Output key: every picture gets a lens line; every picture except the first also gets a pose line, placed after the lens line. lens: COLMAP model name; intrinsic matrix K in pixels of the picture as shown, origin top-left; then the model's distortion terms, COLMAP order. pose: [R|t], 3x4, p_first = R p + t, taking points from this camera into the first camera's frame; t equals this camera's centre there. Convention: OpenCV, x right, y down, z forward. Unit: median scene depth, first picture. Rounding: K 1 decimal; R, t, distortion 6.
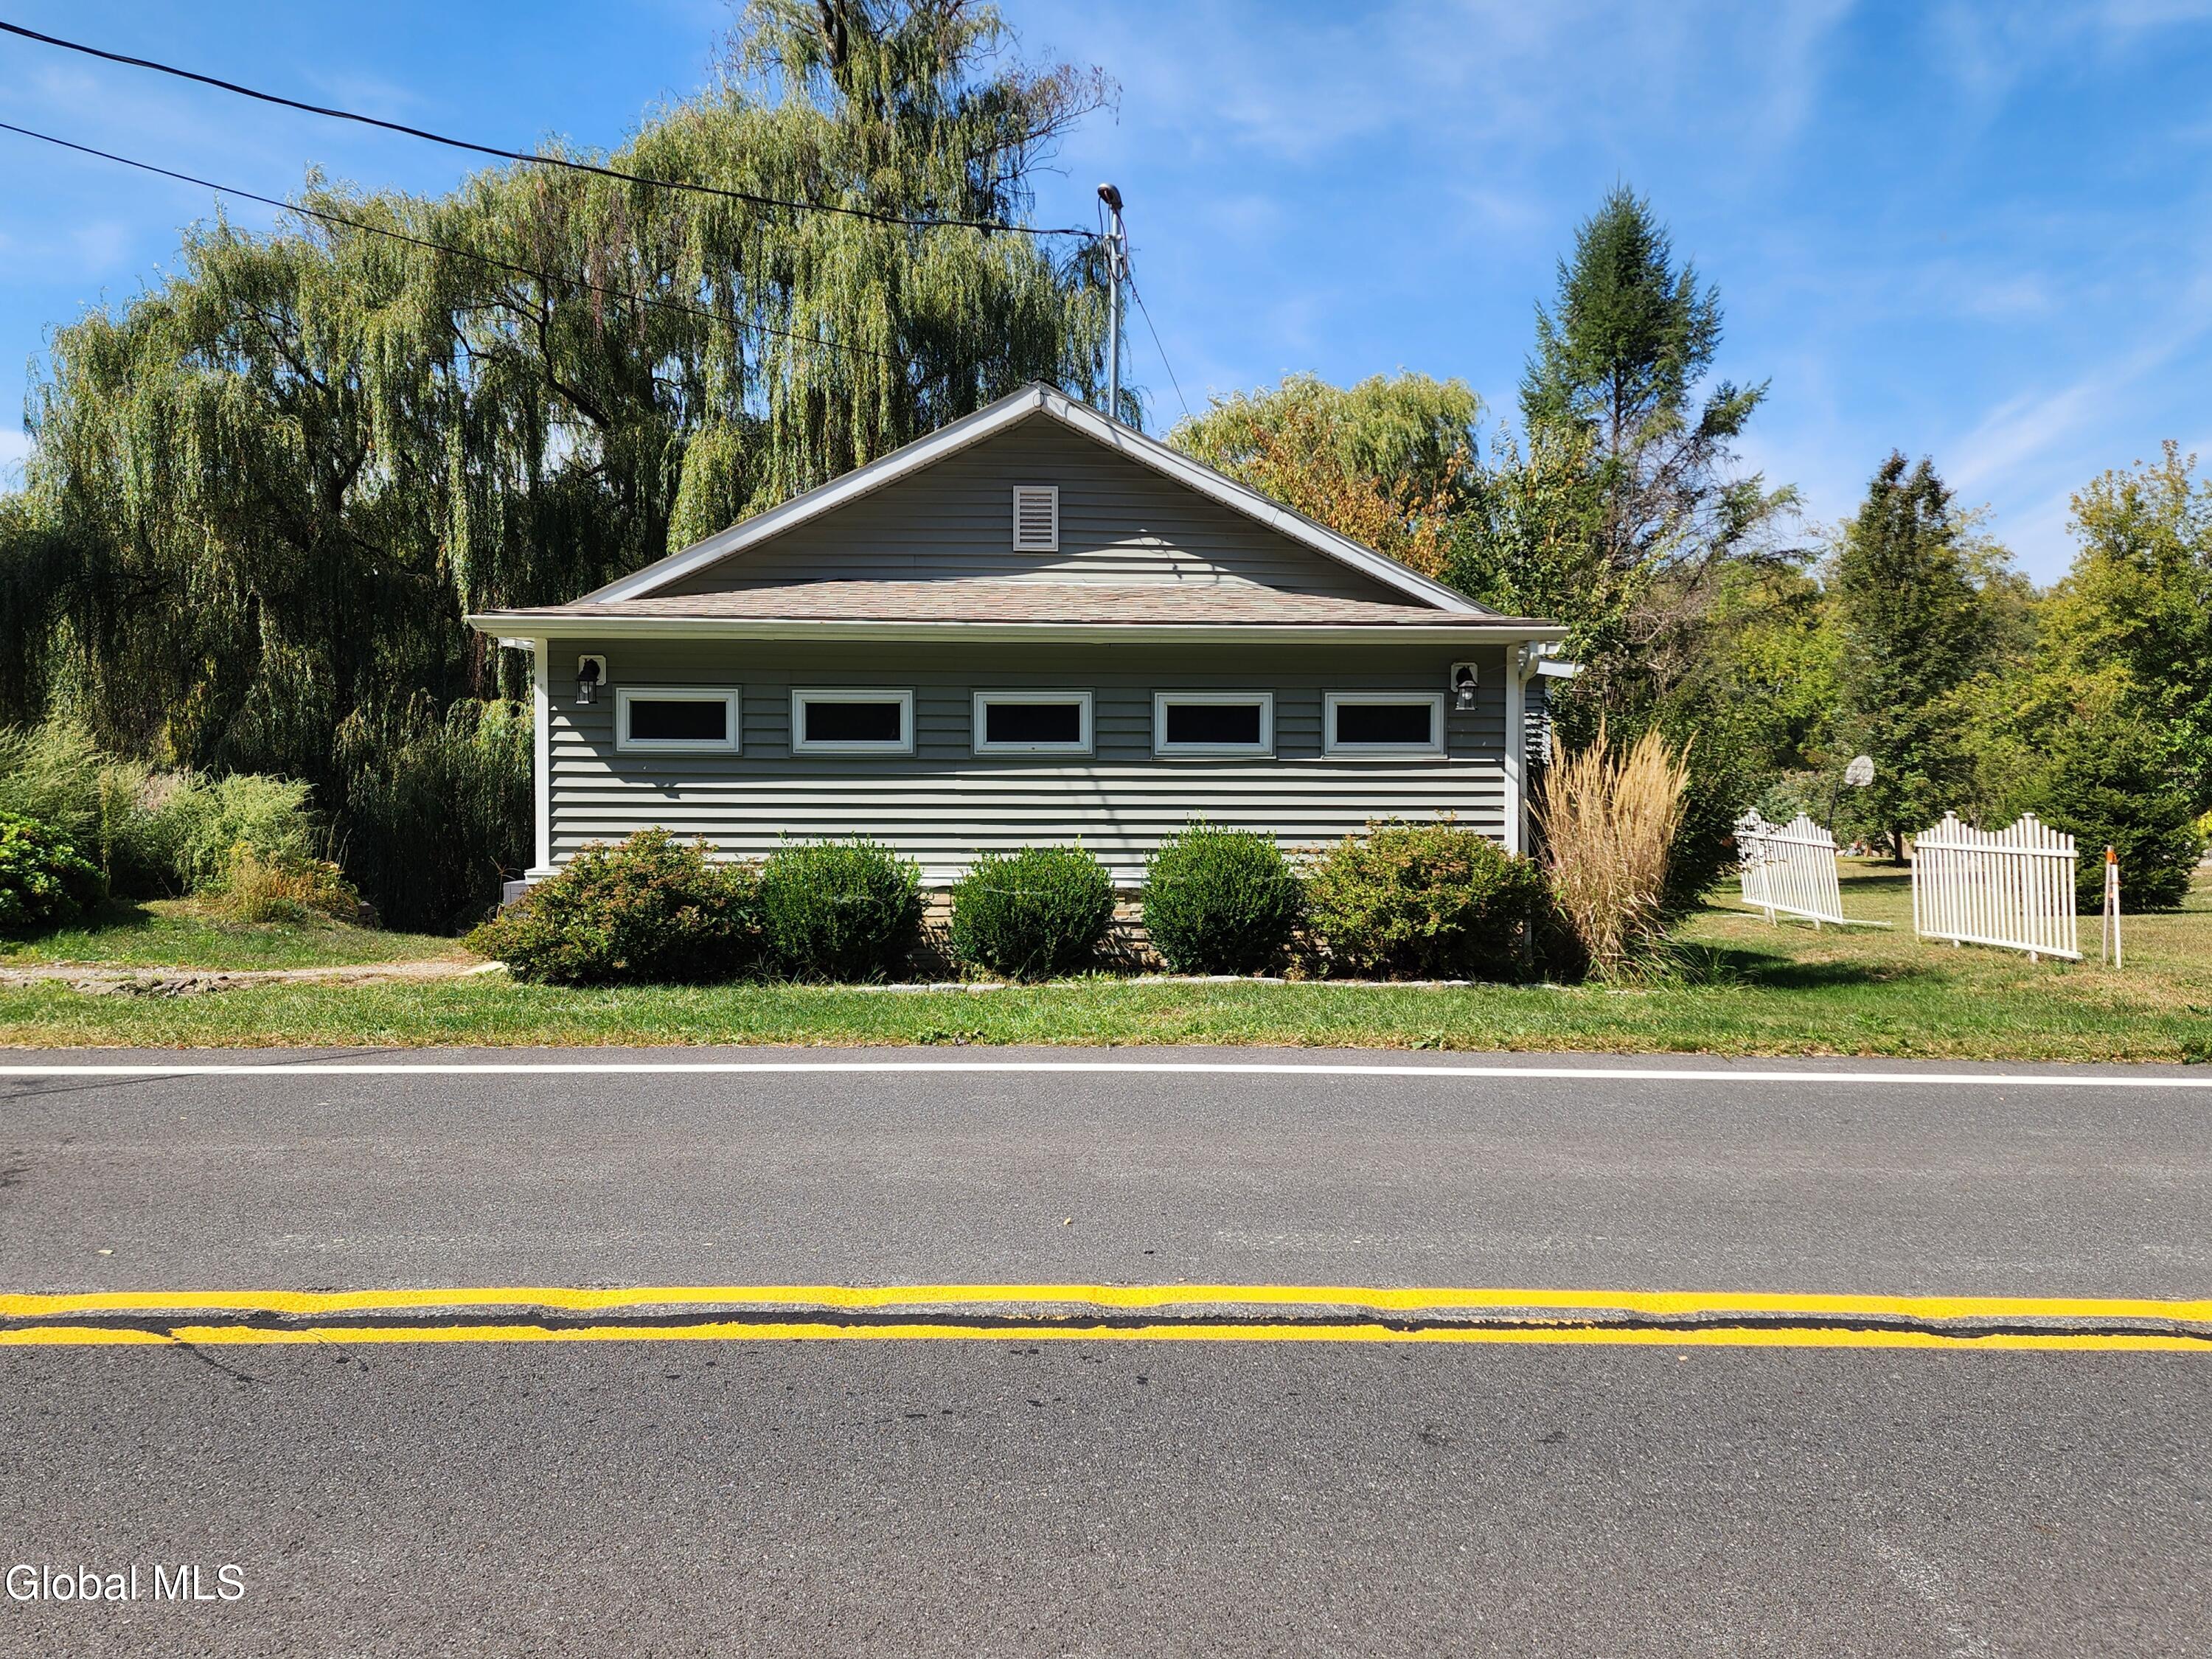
lens RADIAL K [[1682.4, 0, 1105.3], [0, 1682.4, 812.2], [0, 0, 1]] dist [0.096115, -0.089342]
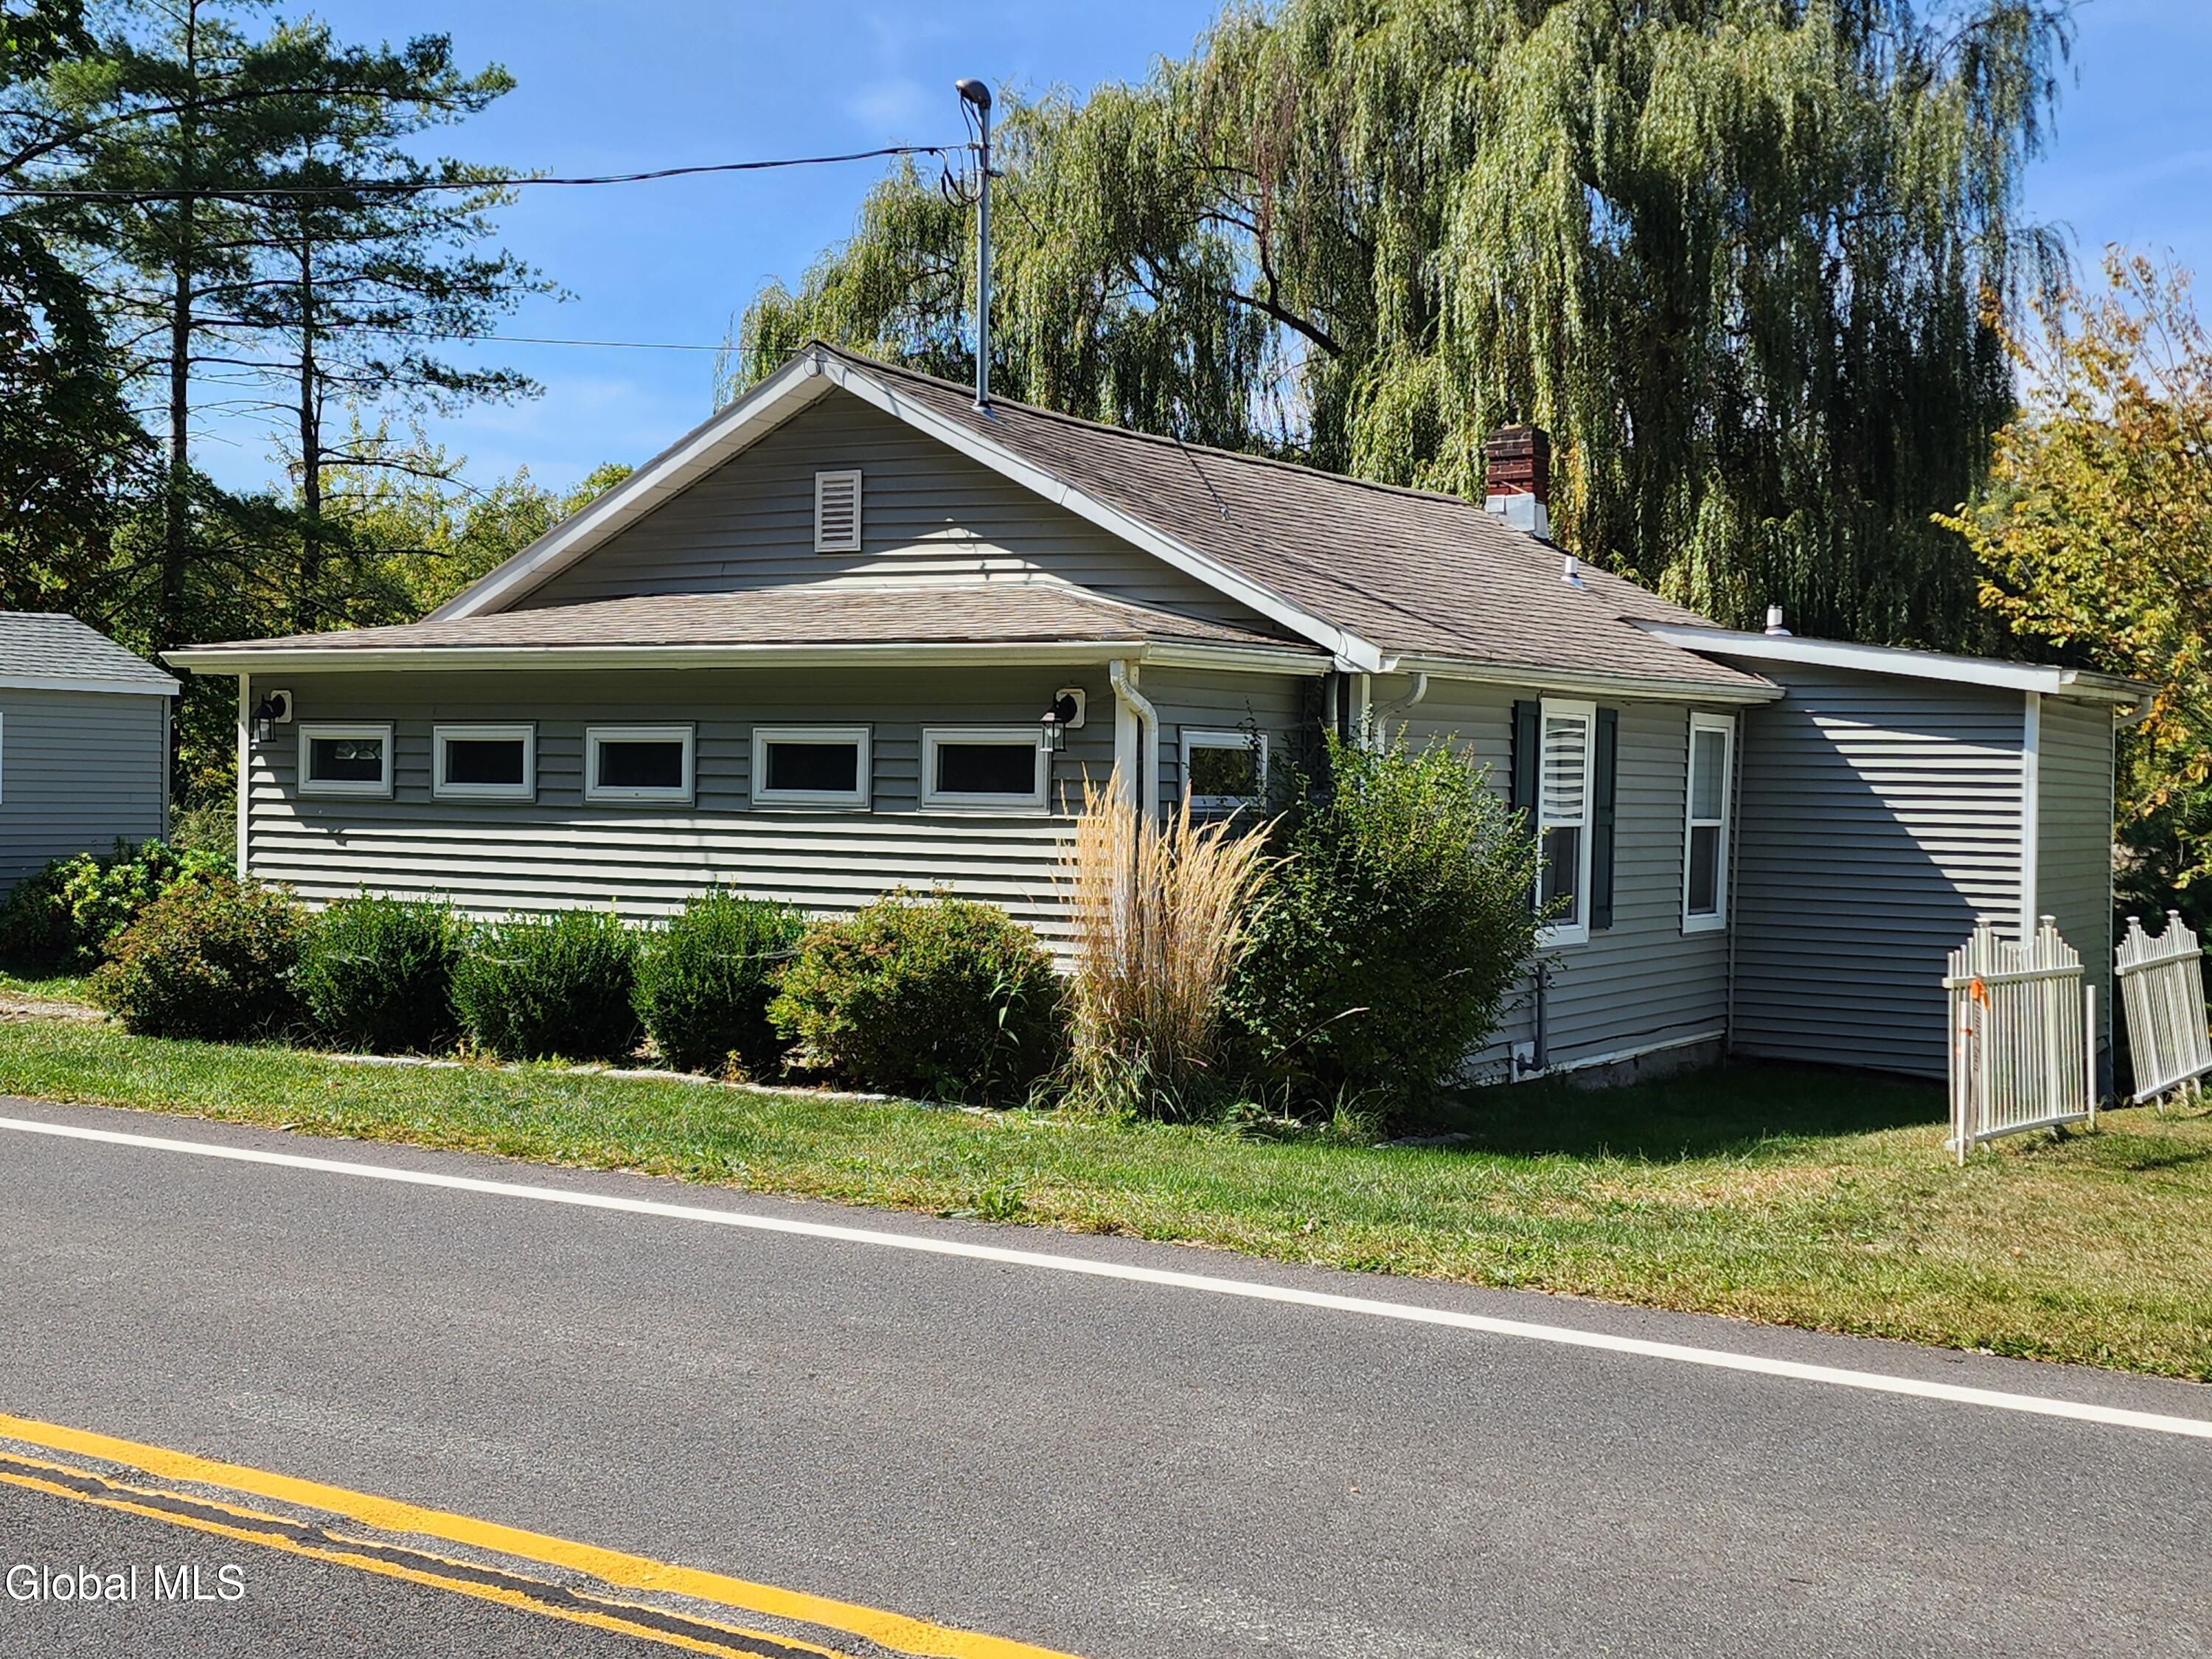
lens RADIAL K [[2714.2, 0, 1091.3], [0, 2714.2, 829.9], [0, 0, 1]] dist [0.081647, 0.000000]
pose [[0.820906, 0.017467, -0.570796, 0.908155], [-0.038060, 0.998983, -0.024168, 0.003633], [0.569793, 0.041564, 0.820736, 0.020122]]
